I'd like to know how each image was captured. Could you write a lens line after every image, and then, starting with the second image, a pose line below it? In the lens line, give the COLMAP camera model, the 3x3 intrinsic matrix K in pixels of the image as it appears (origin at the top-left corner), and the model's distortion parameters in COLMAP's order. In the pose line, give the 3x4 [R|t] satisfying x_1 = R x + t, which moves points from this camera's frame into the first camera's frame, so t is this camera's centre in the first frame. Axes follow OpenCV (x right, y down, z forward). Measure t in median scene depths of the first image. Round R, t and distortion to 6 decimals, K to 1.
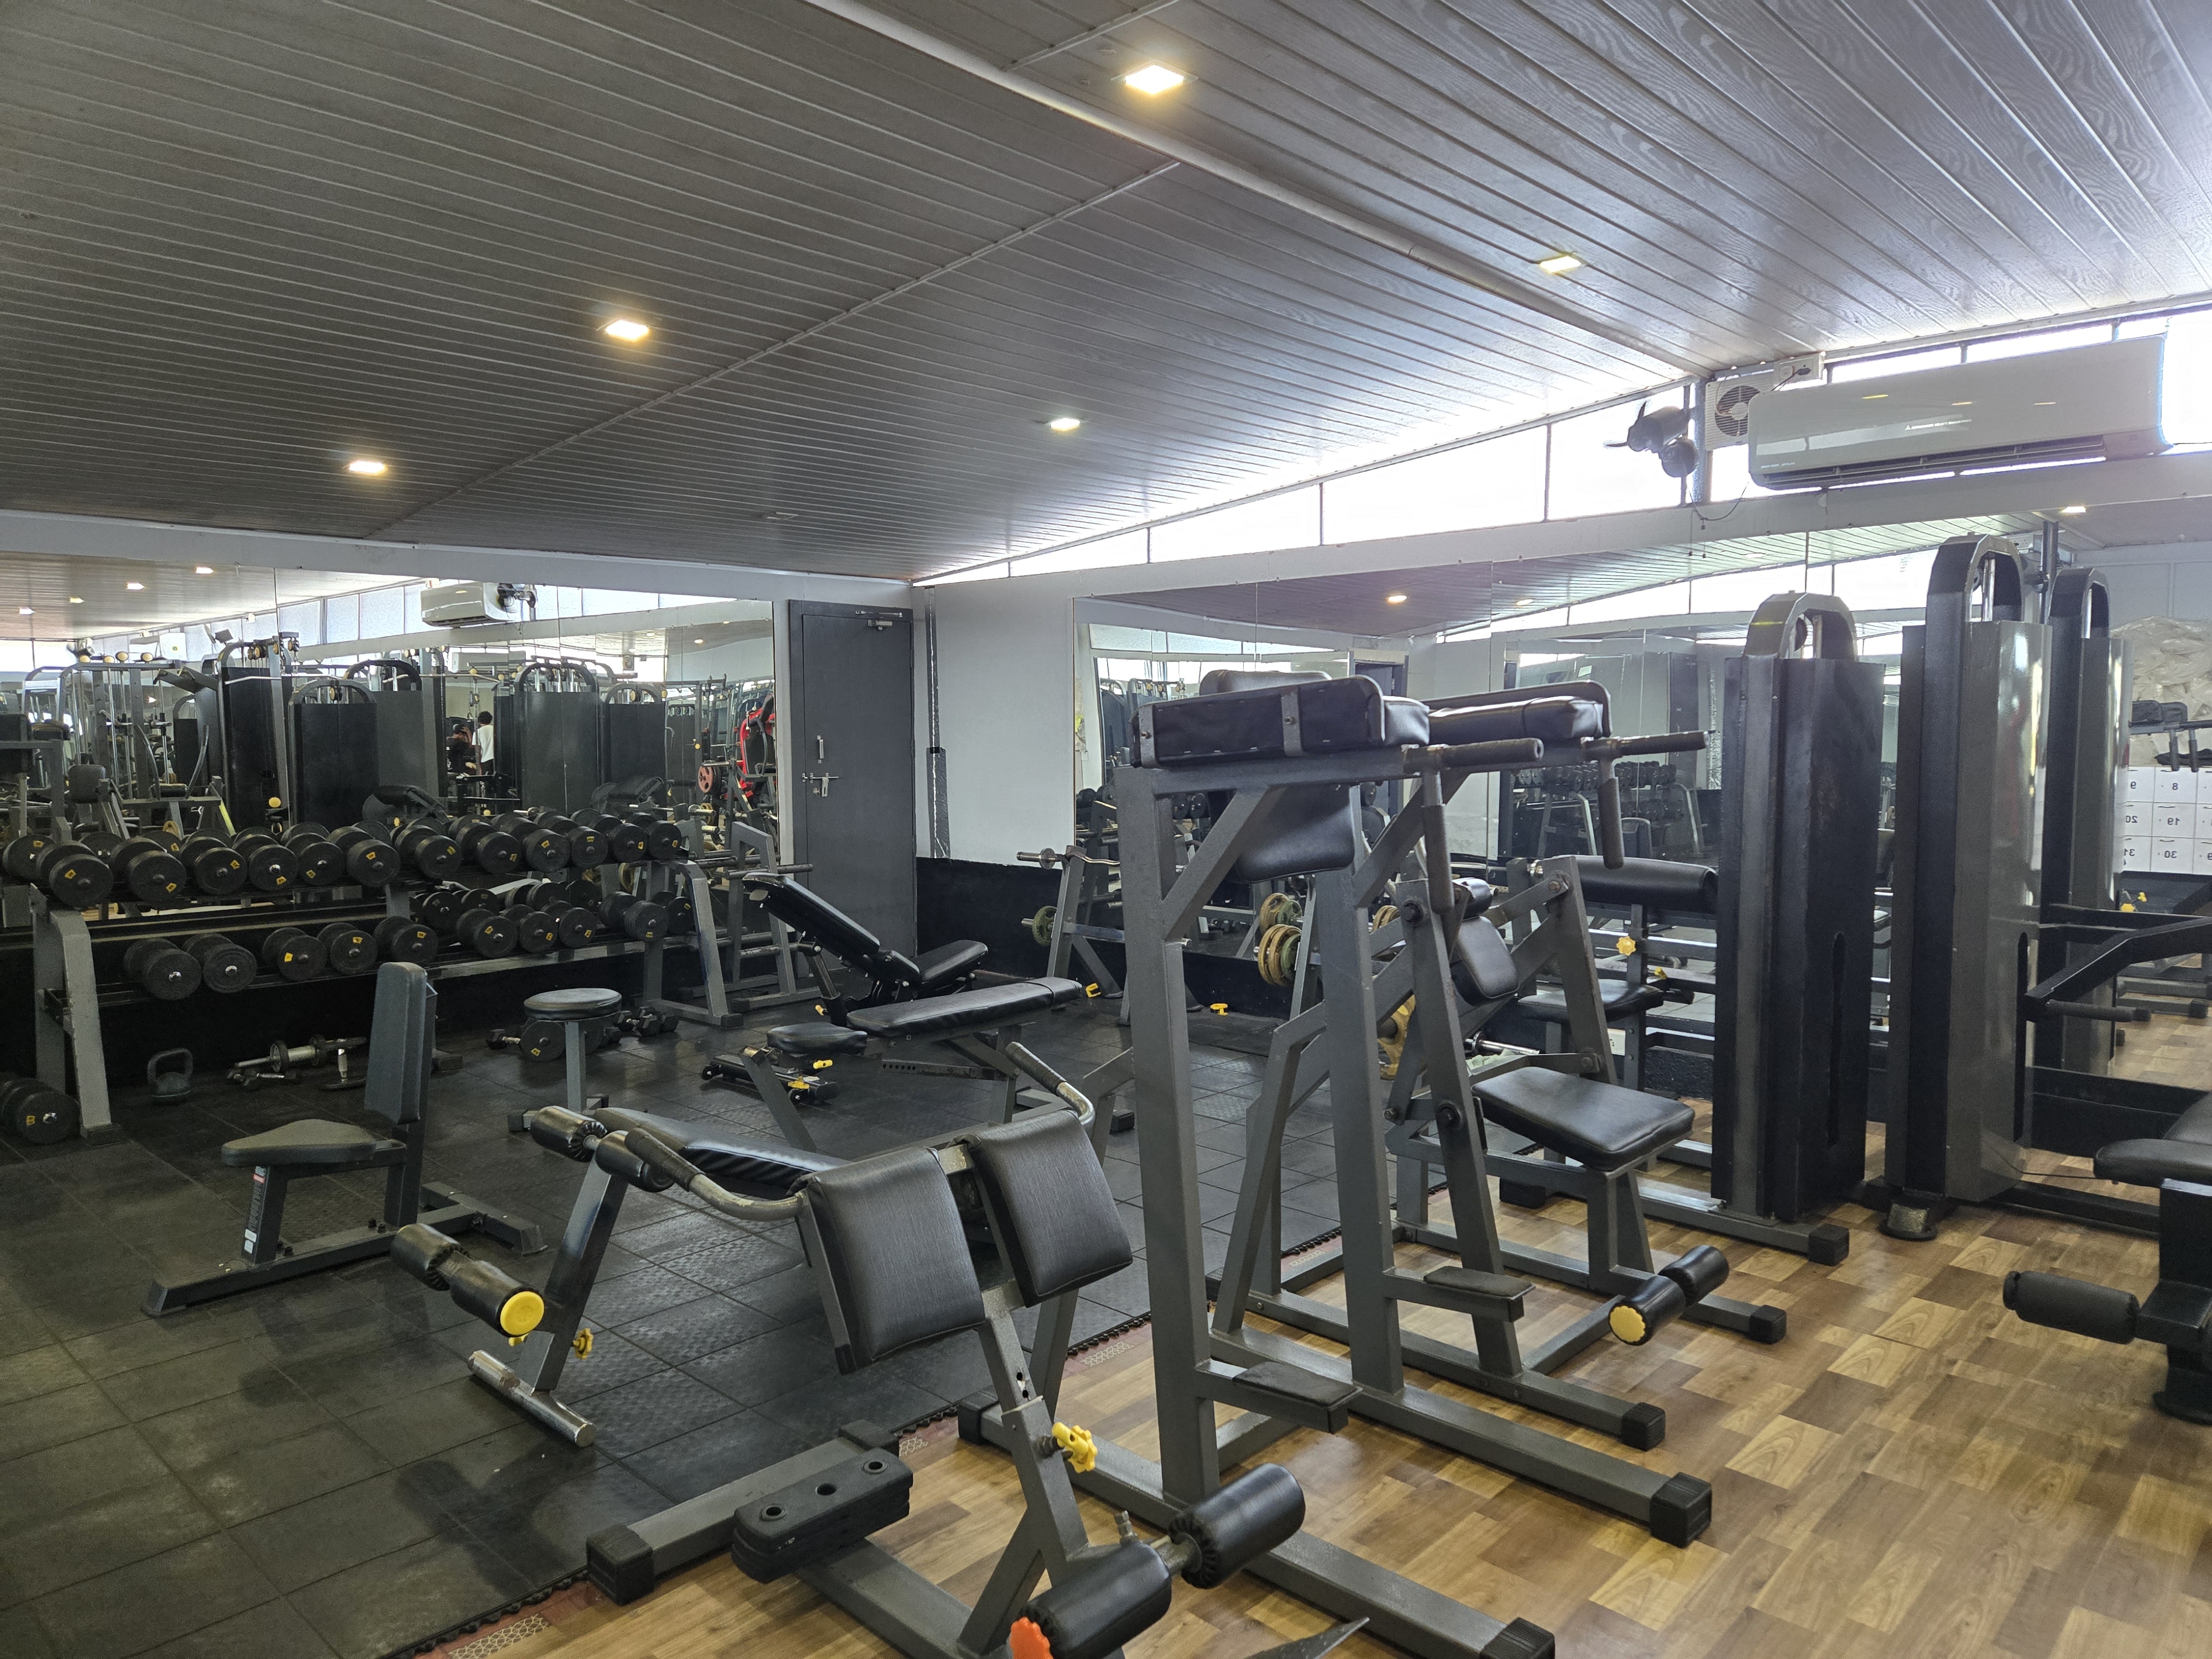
lens RADIAL K [[1481.7, 0, 1106.0], [0, 1481.7, 829.5], [0, 0, 1]] dist [0.048967, -0.001167]
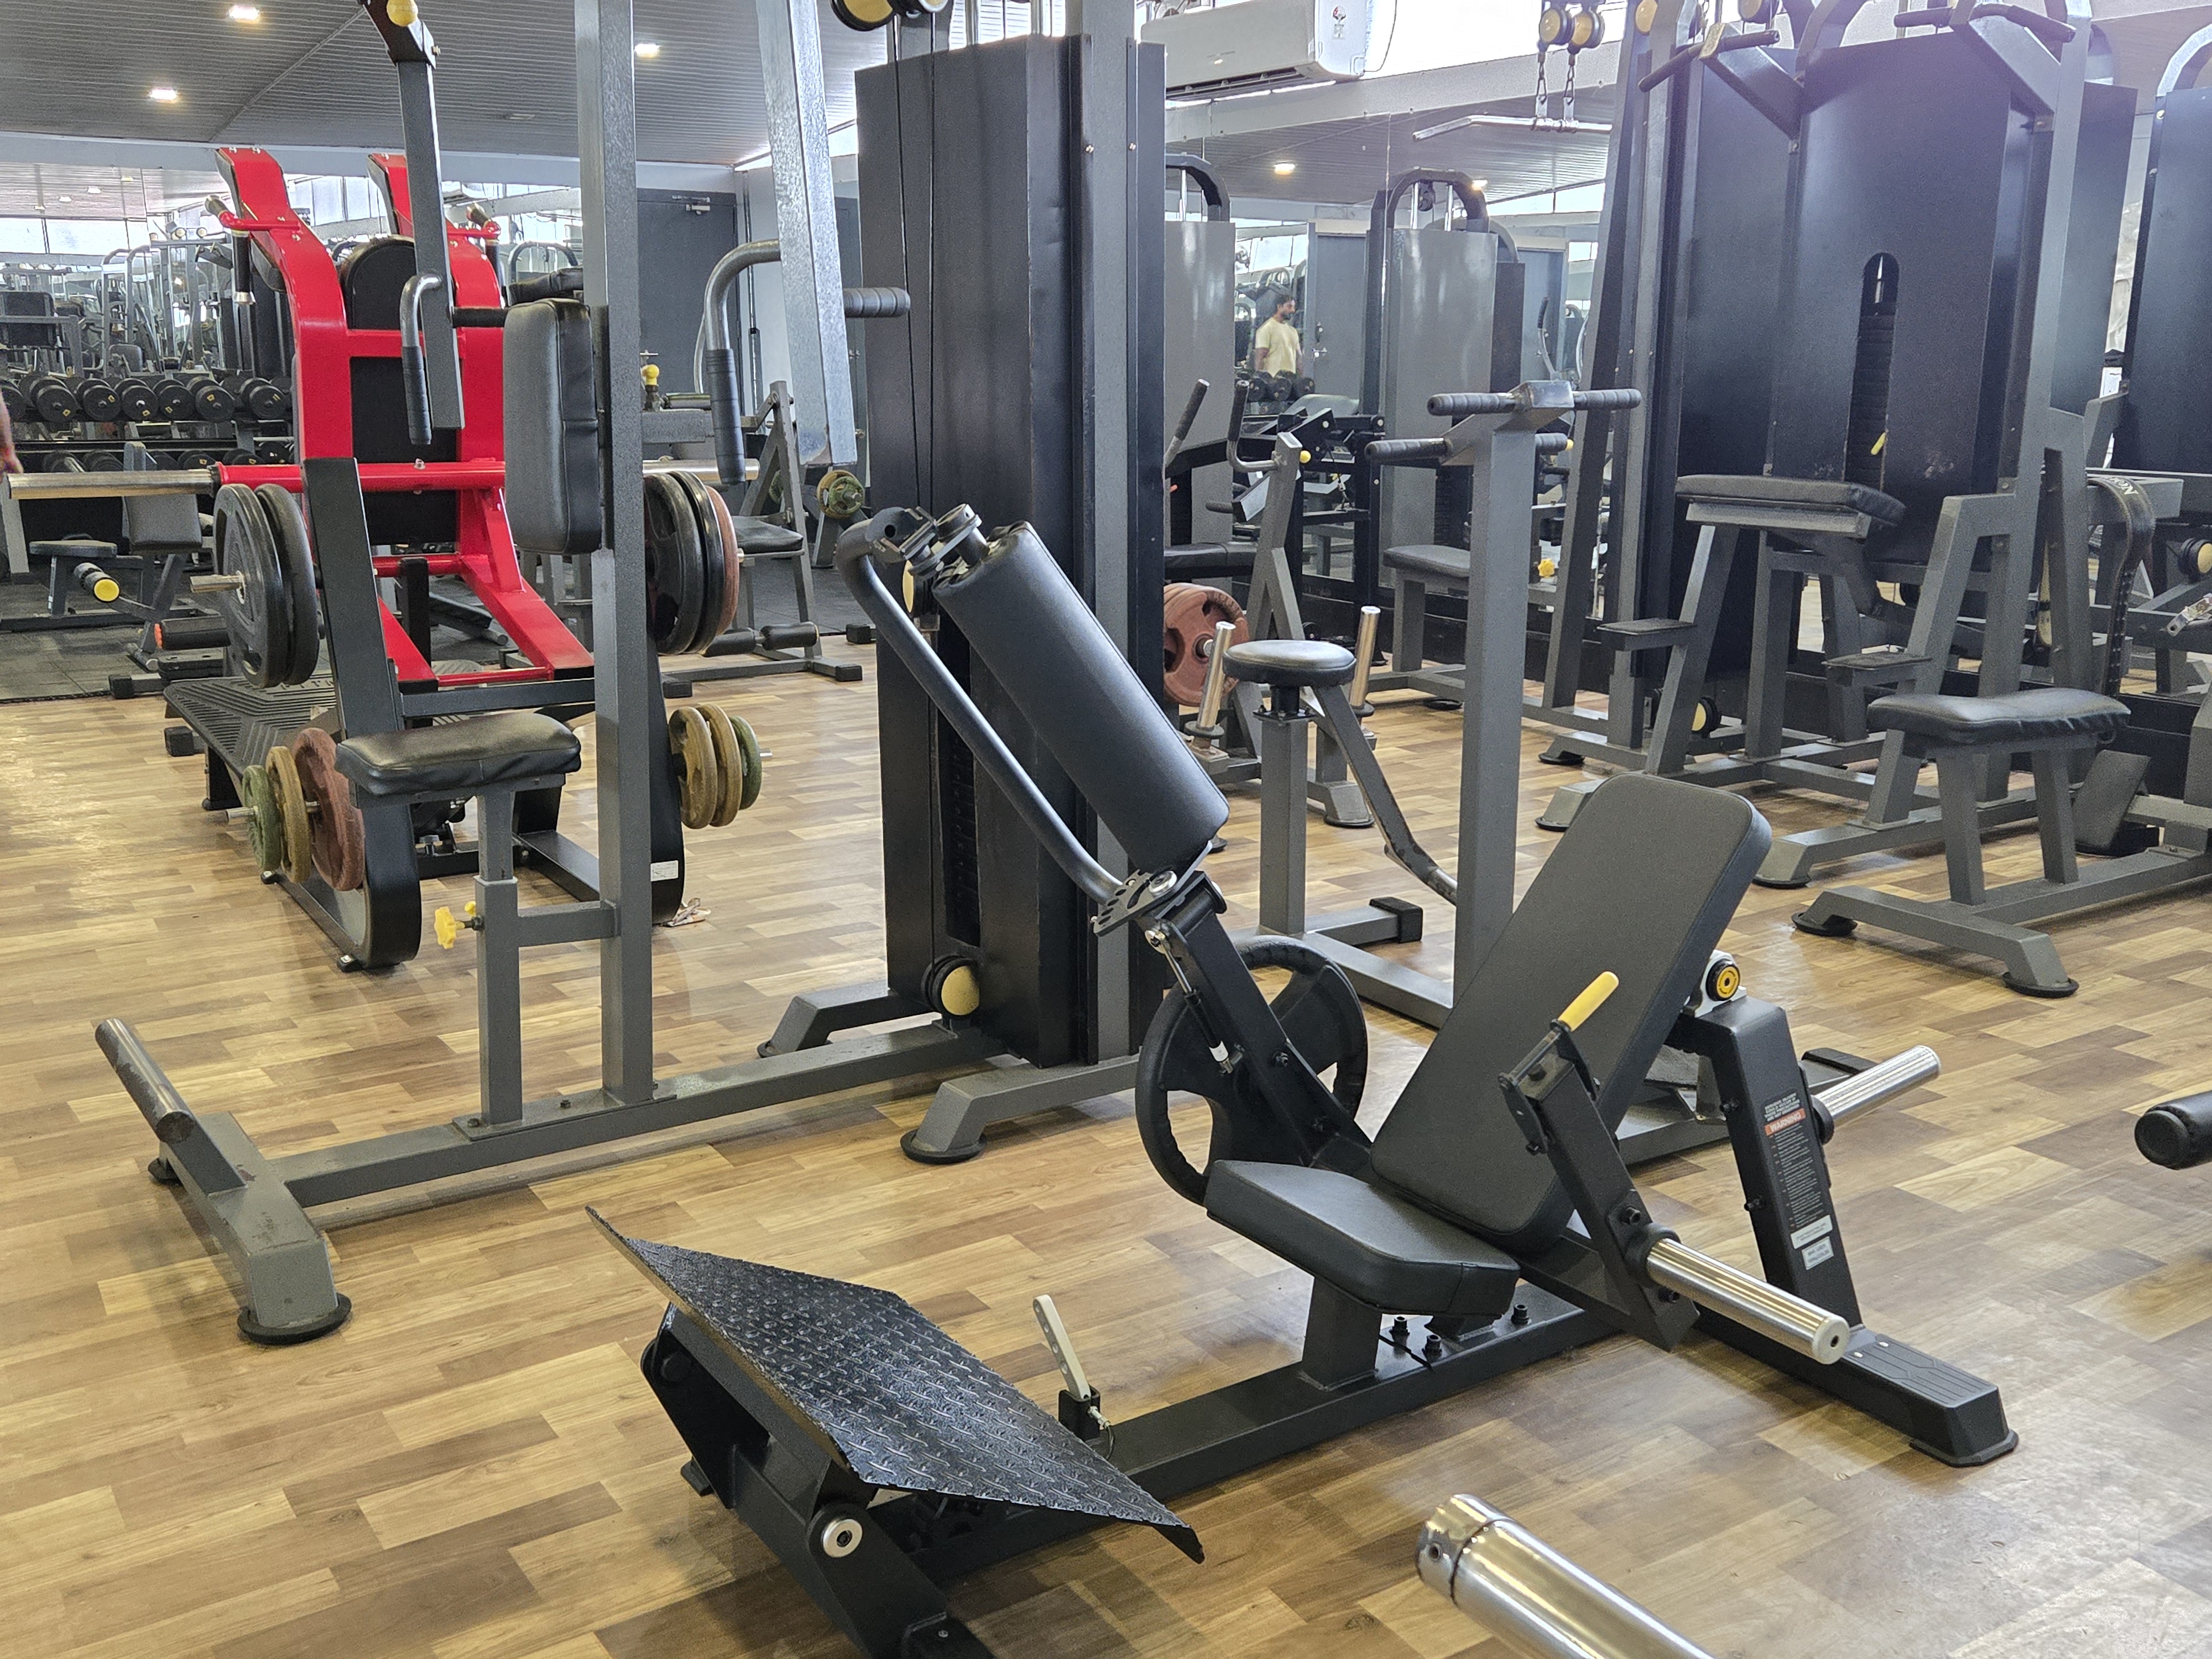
lens RADIAL K [[2106.9, 0, 1106.0], [0, 2106.9, 829.5], [0, 0, 1]] dist [0.088172, -0.092066]
pose [[0.971641, 0.061434, -0.228343, 0.719108], [-0.024498, 0.986618, 0.161201, 0.069549], [0.235190, -0.151035, 0.960143, -0.666033]]
